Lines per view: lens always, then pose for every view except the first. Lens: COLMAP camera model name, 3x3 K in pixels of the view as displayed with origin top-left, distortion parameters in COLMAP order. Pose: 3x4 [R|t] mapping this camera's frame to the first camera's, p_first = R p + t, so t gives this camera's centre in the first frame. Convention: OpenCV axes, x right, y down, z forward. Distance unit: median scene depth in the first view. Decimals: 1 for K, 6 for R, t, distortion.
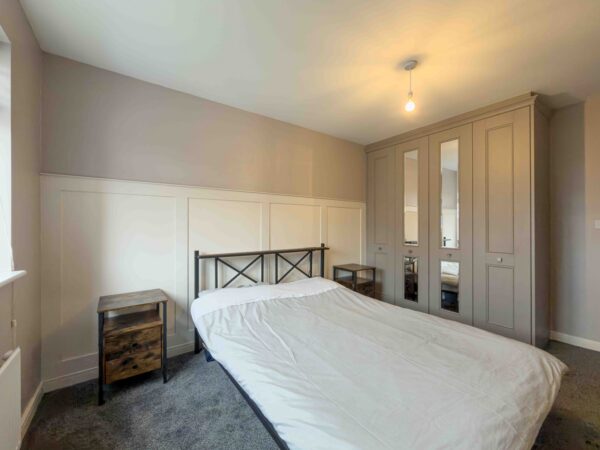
lens RADIAL K [[248.5, 0, 301.0], [0, 248.5, 223.6], [0, 0, 1]] dist [-0.001906, -0.000384]
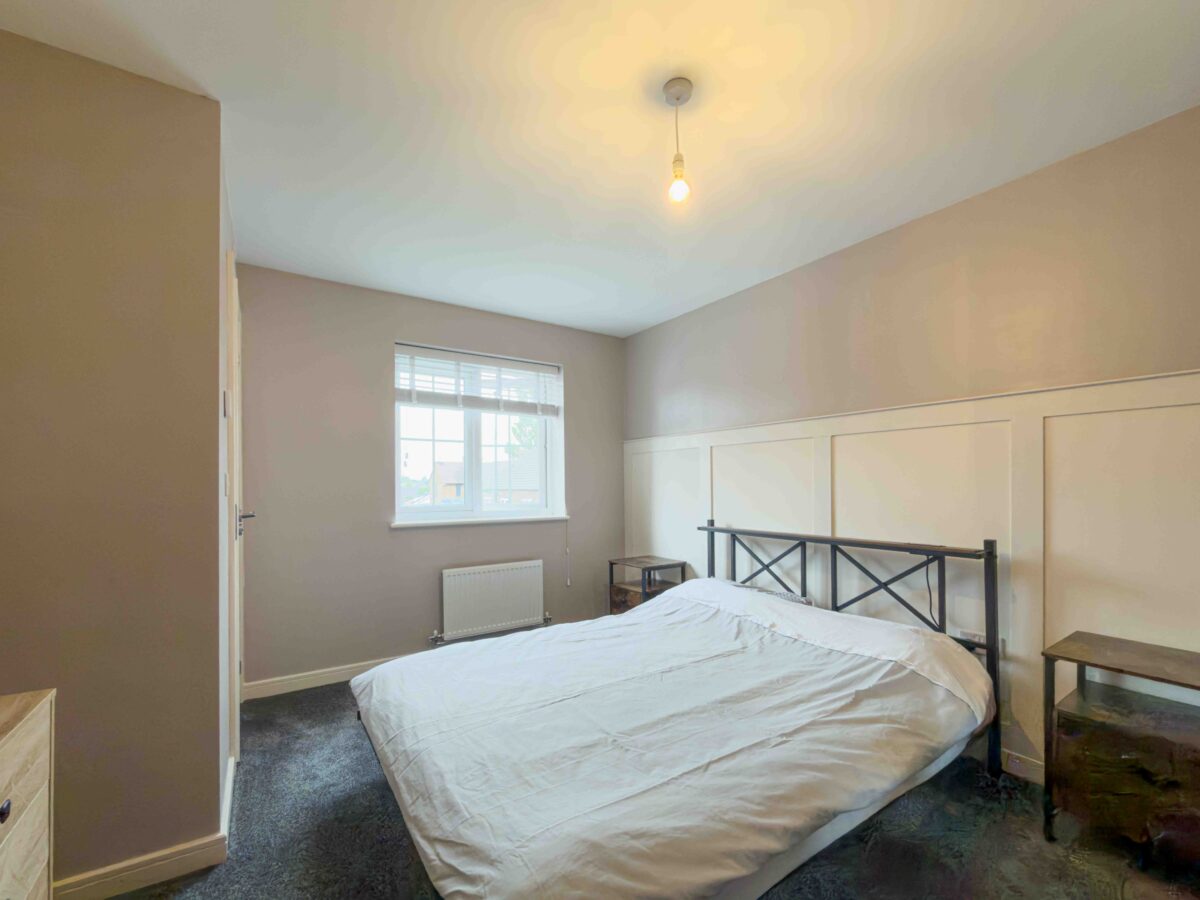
lens RADIAL K [[504.6, 0, 597.1], [0, 504.6, 485.8], [0, 0, 1]] dist [-0.000597, -0.000028]
pose [[-0.045228, -0.001038, -0.998976, 0.943615], [0.011211, 0.999936, -0.001547, 0.007932], [0.998914, -0.011269, -0.045213, 0.666036]]
